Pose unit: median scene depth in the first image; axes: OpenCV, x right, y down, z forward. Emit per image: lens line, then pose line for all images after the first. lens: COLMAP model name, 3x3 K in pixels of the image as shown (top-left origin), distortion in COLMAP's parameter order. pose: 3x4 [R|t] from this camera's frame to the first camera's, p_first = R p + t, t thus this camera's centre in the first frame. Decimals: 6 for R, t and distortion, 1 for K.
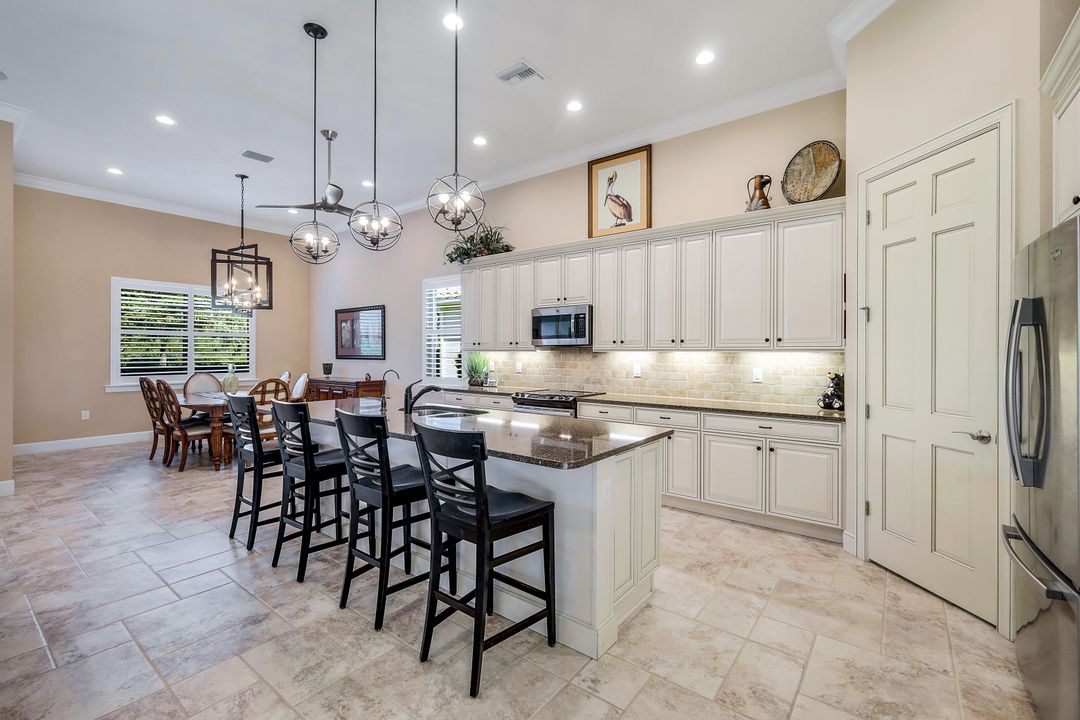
lens RADIAL K [[477.8, 0, 542.2], [0, 477.8, 348.6], [0, 0, 1]] dist [0.004466, -0.000405]
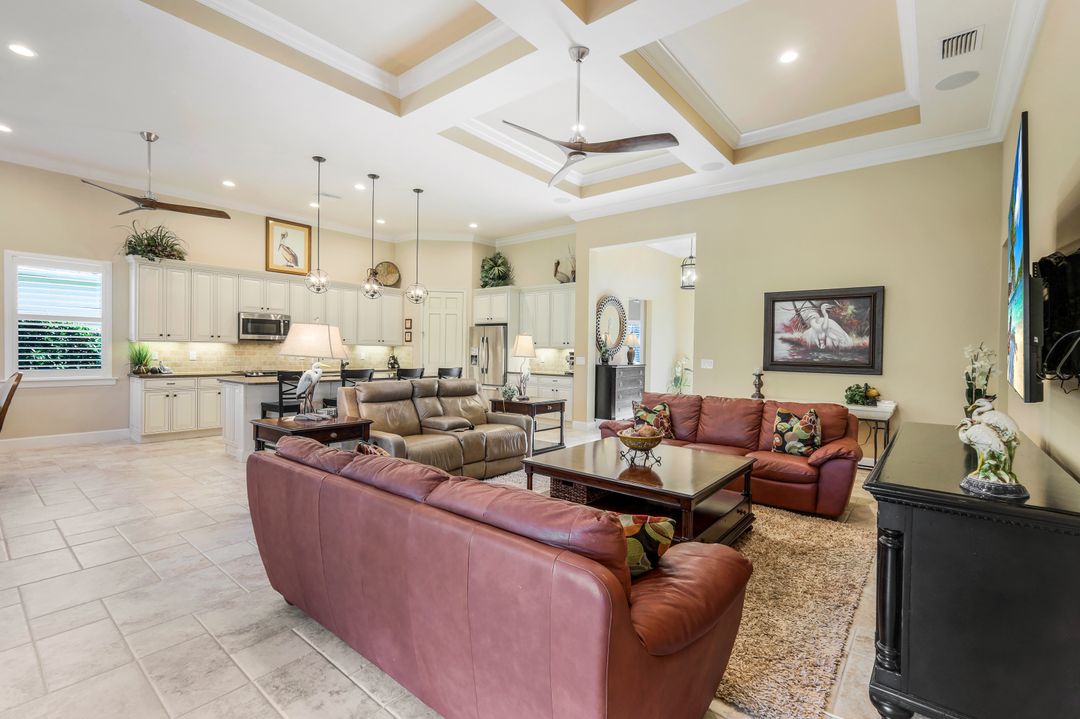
lens RADIAL K [[477.8, 0, 537.4], [0, 477.8, 357.5], [0, 0, 1]] dist [0.004466, -0.000405]
pose [[0.021859, -0.015559, 0.999640, -1.395630], [-0.019590, 0.999680, 0.015988, 0.008316], [-0.999569, -0.019933, 0.021547, 0.114037]]
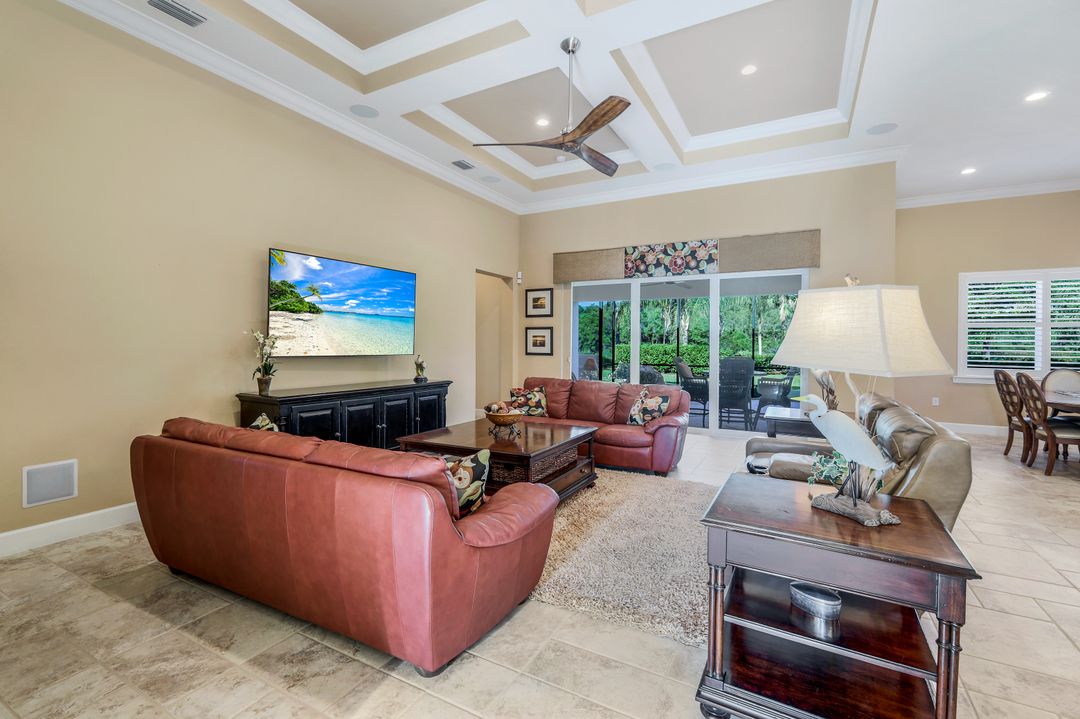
lens RADIAL K [[477.8, 0, 546.4], [0, 477.8, 346.4], [0, 0, 1]] dist [0.004466, -0.000405]
pose [[0.166042, 0.002156, -0.986116, -0.016904], [-0.000425, 0.999998, 0.002115, 0.011128], [0.986119, 0.000068, 0.166043, -0.084971]]
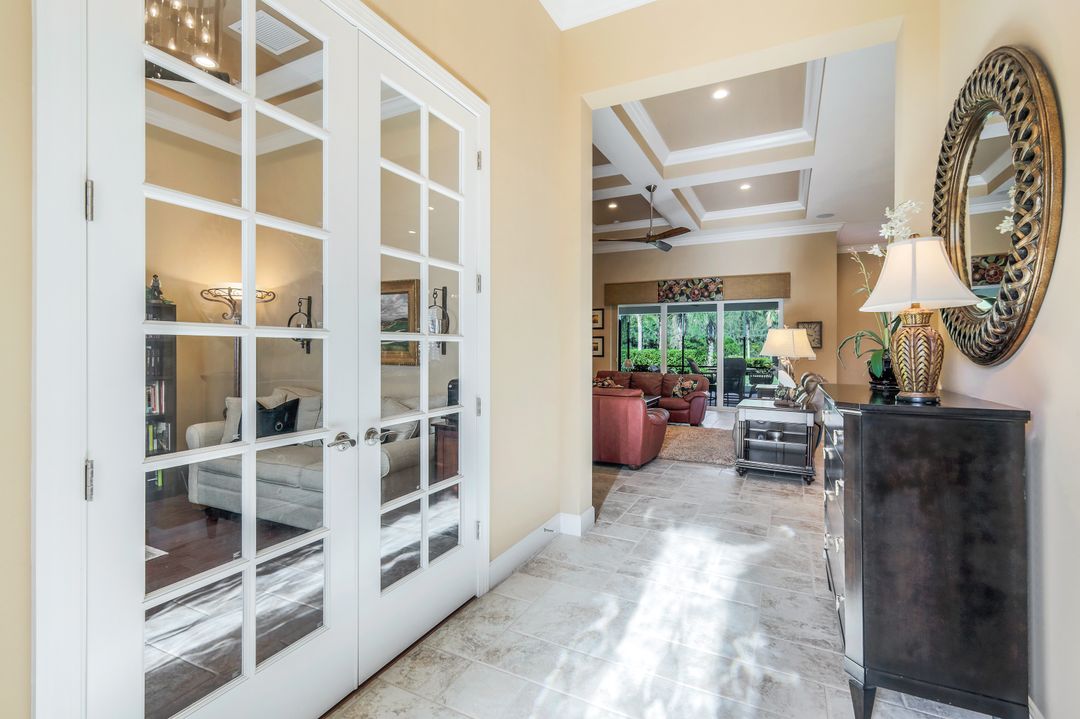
lens RADIAL K [[477.8, 0, 549.3], [0, 477.8, 350.8], [0, 0, 1]] dist [0.004466, -0.000405]
pose [[0.192185, -0.001473, -0.981358, 0.499063], [0.003654, 0.999993, -0.000785, 0.015903], [0.981352, -0.003435, 0.192189, -0.443632]]
